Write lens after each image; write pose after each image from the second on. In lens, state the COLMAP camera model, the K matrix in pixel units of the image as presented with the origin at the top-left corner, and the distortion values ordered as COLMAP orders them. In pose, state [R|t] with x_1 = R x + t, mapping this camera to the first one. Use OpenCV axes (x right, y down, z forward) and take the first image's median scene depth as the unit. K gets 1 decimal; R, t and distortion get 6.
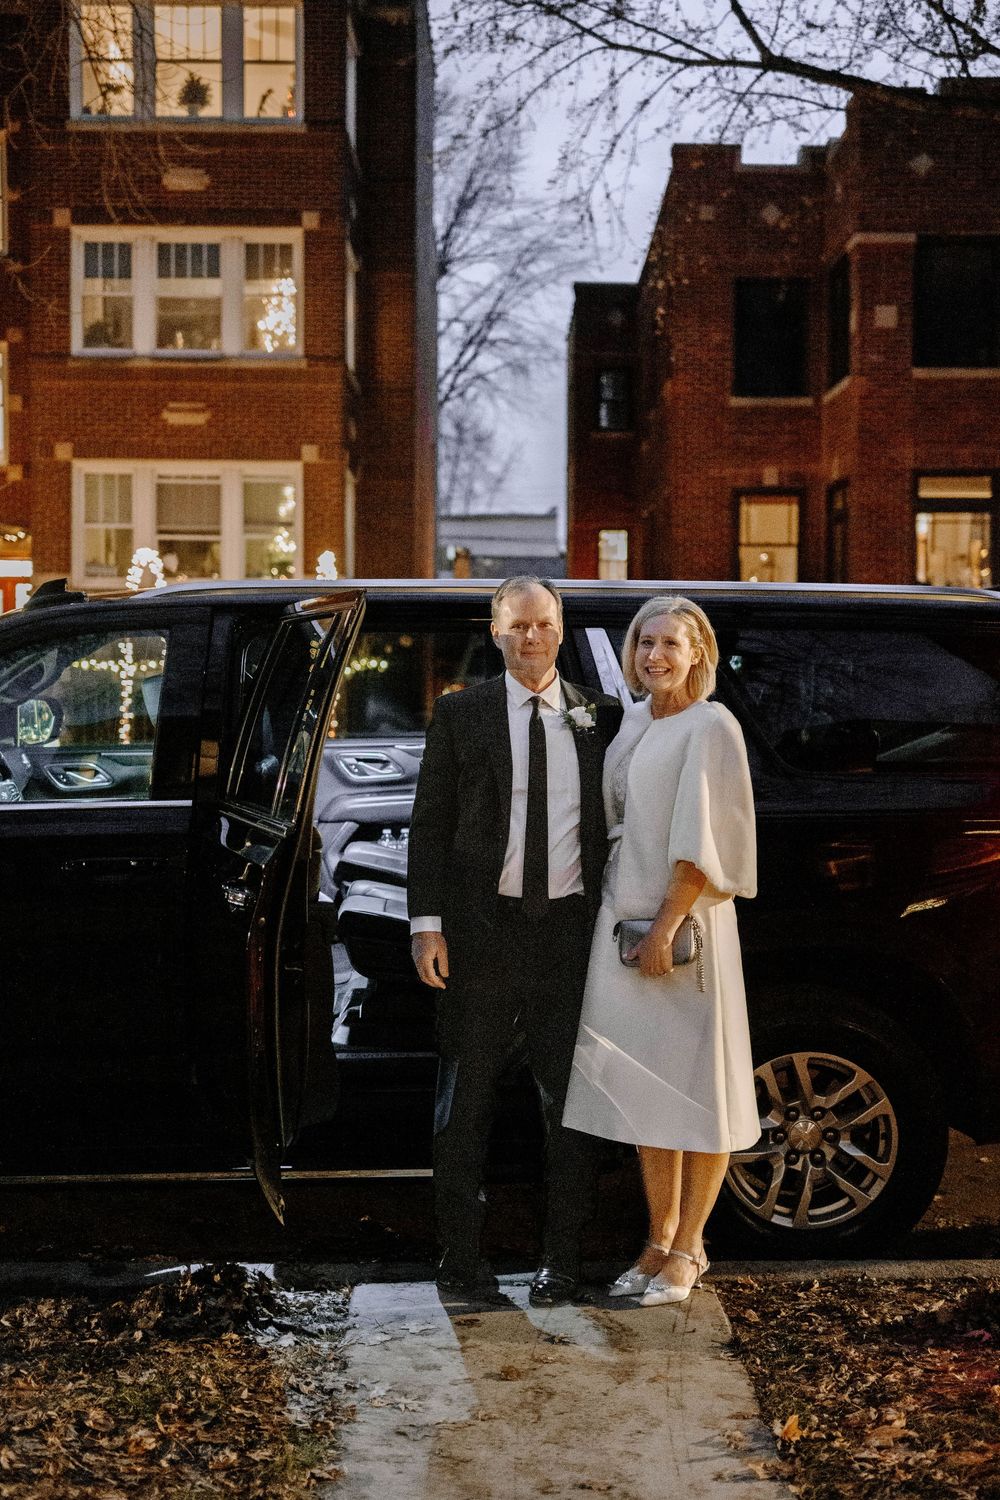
lens RADIAL K [[1732.9, 0, 500.0], [0, 1732.9, 750.0], [0, 0, 1]] dist [-0.003510, 0.032892]
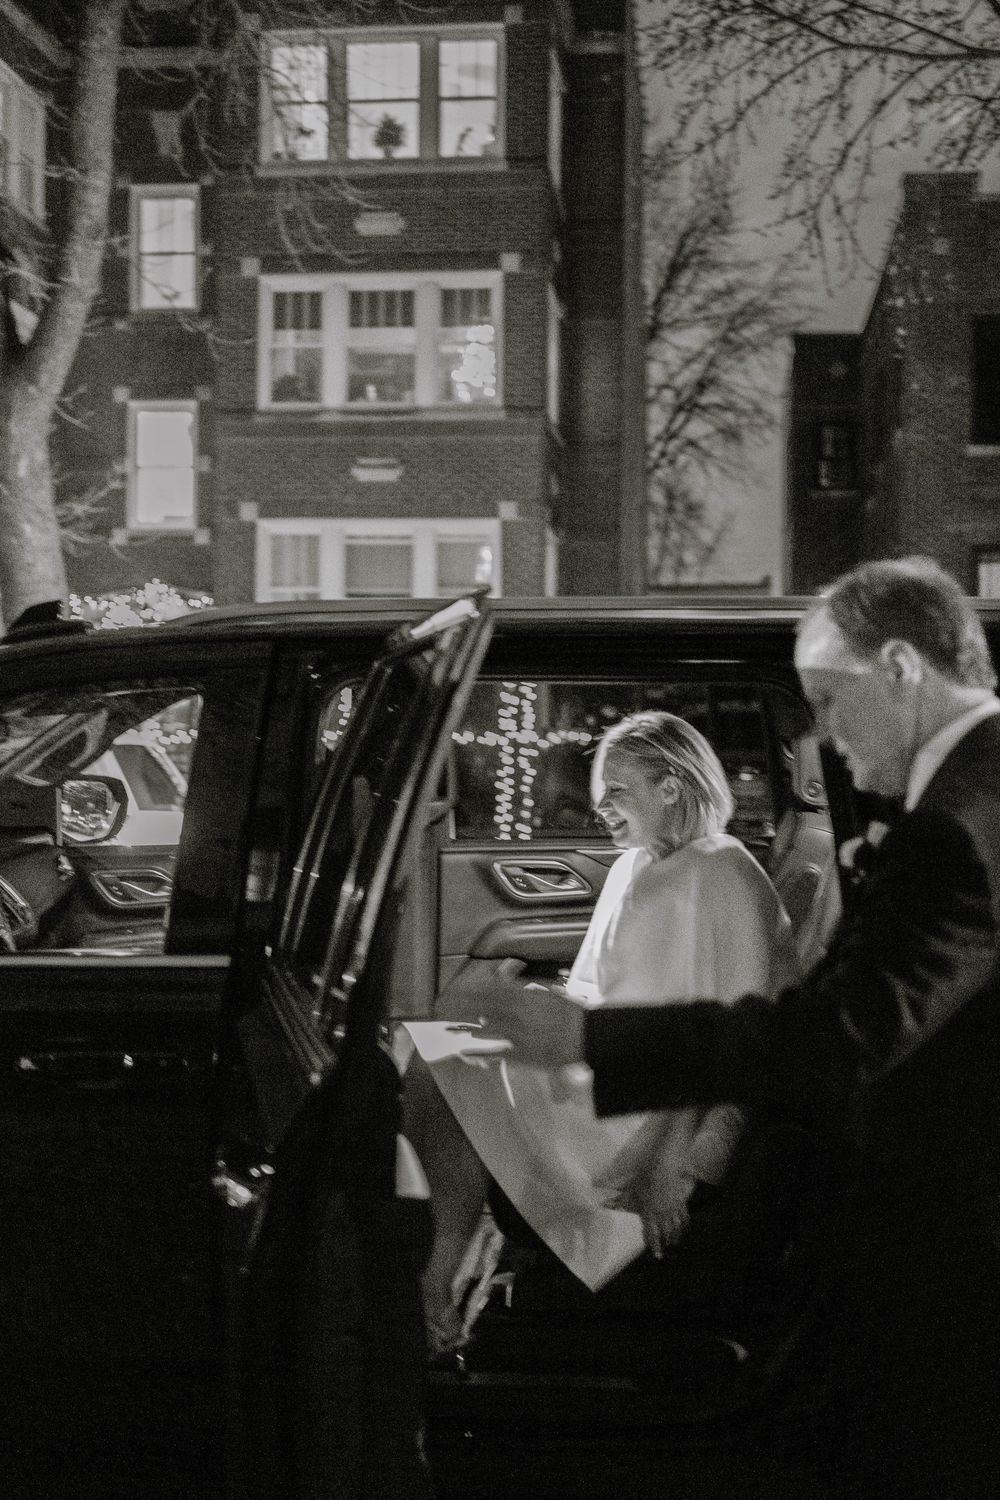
lens RADIAL K [[1676.1, 0, 497.3], [0, 1676.1, 705.1], [0, 0, 1]] dist [0.008606, 0.012117]
pose [[0.992134, -0.000173, -0.125179, -0.002959], [-0.008519, 0.997587, -0.068898, -0.005102], [0.124889, 0.069423, 0.989739, 0.118746]]
